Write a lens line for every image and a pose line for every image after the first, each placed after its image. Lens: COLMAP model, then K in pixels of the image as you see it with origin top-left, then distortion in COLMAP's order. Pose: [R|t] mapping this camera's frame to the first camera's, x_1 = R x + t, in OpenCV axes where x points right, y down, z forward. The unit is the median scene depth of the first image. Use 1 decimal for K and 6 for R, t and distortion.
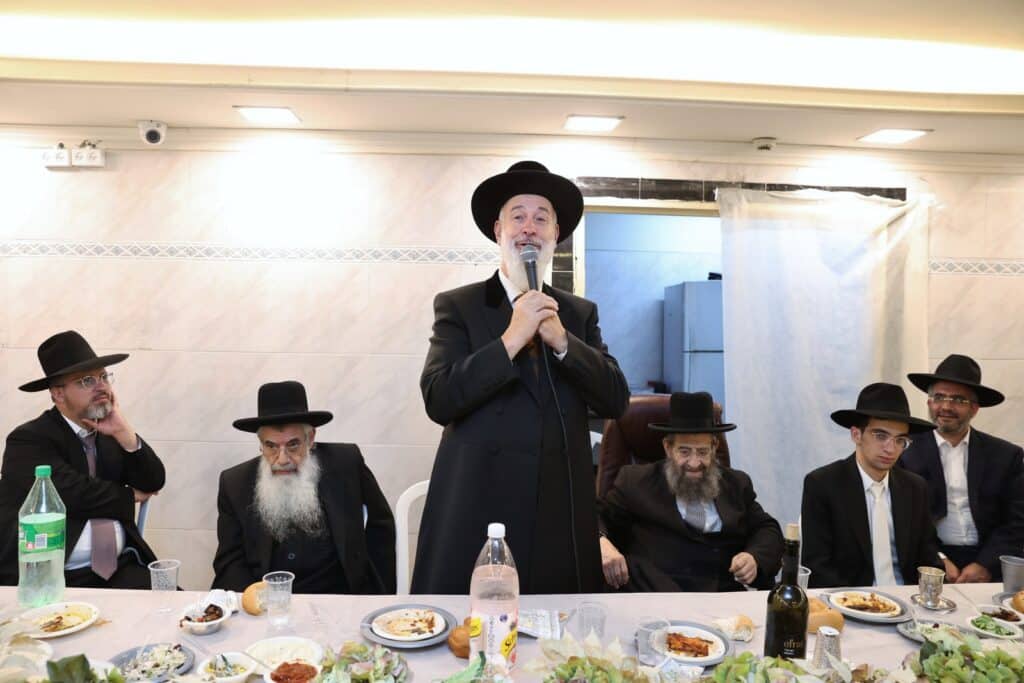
lens RADIAL K [[708.0, 0, 512.0], [0, 708.0, 341.5], [0, 0, 1]] dist [-0.110739, 0.084694]
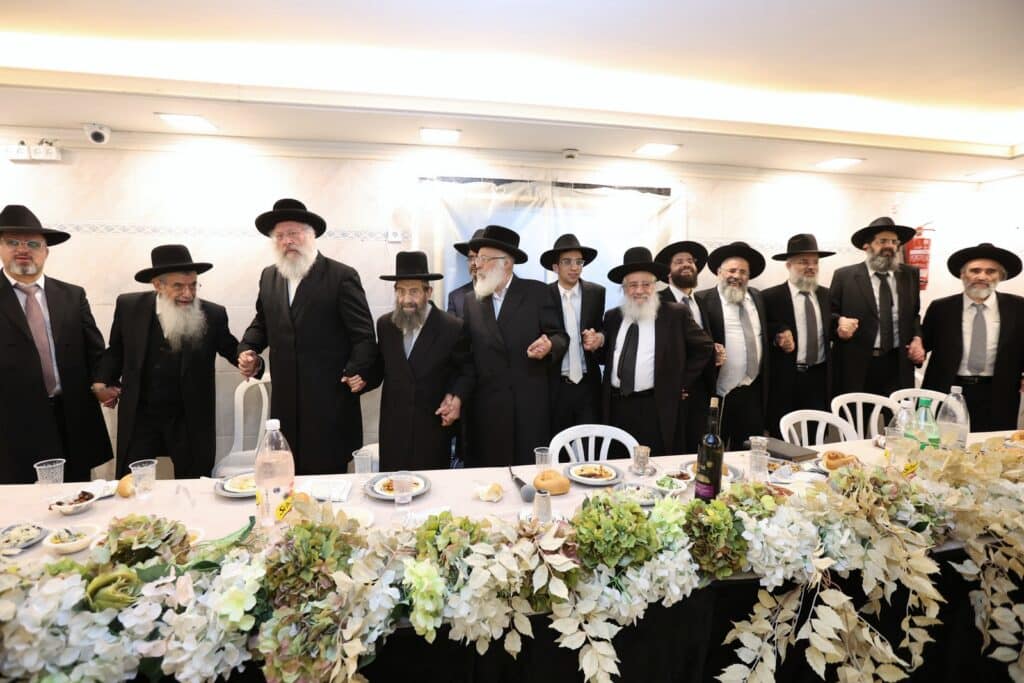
lens RADIAL K [[481.0, 0, 512.0], [0, 481.0, 341.5], [0, 0, 1]] dist [-0.052511, 0.016976]
pose [[0.993634, -0.015463, 0.111590, 0.133664], [0.007021, 0.997110, 0.075647, 0.019453], [-0.112437, -0.074382, 0.990871, 0.030775]]
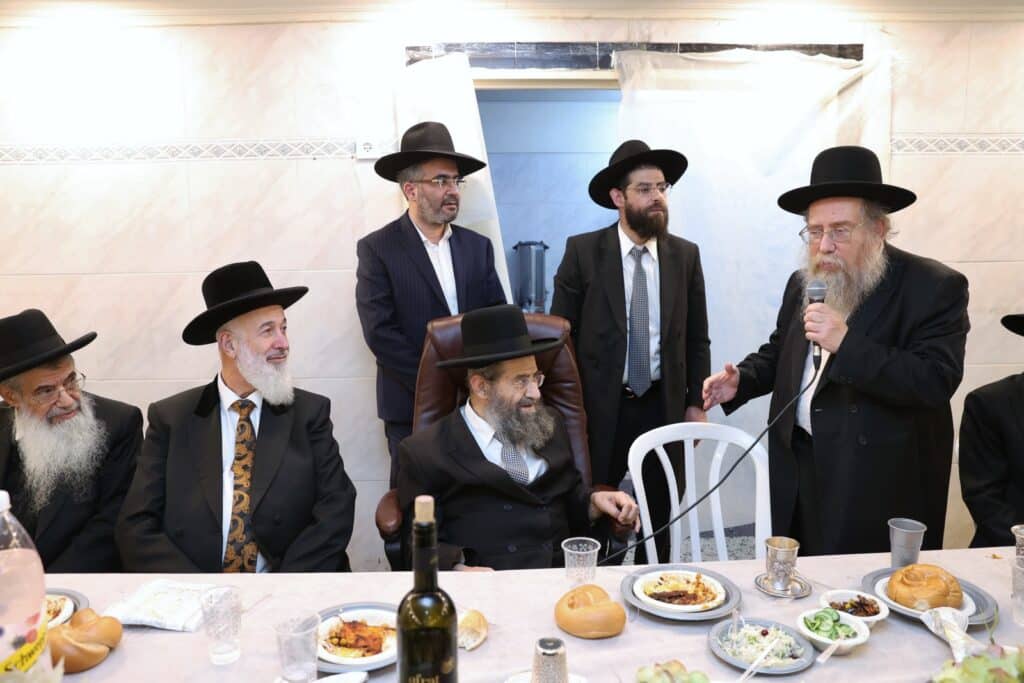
lens RADIAL K [[748.5, 0, 512.0], [0, 748.5, 341.5], [0, 0, 1]] dist [-0.094536, 0.062420]
pose [[0.999124, -0.020918, -0.036254, 0.206191], [0.024356, 0.994973, 0.097133, 0.023782], [0.034040, -0.097931, 0.994611, 0.137514]]
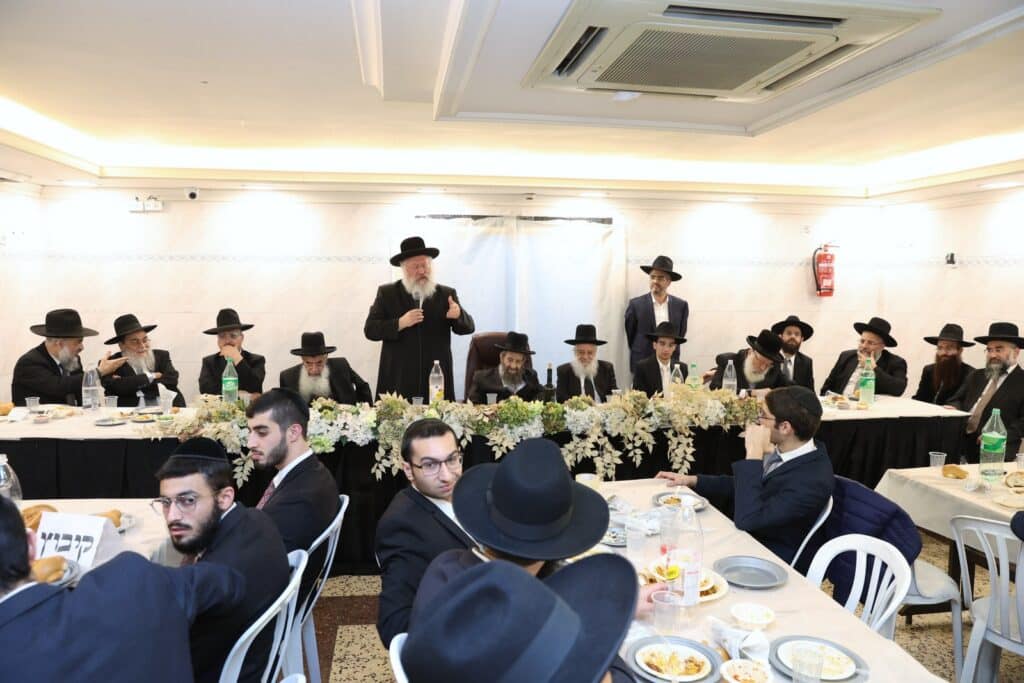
lens RADIAL K [[748.5, 0, 512.0], [0, 748.5, 341.5], [0, 0, 1]] dist [-0.094536, 0.062420]
pose [[0.995953, -0.016118, 0.088423, 0.135992], [0.010803, 0.998124, 0.060261, -0.019737], [-0.089228, -0.059062, 0.994259, -0.990455]]
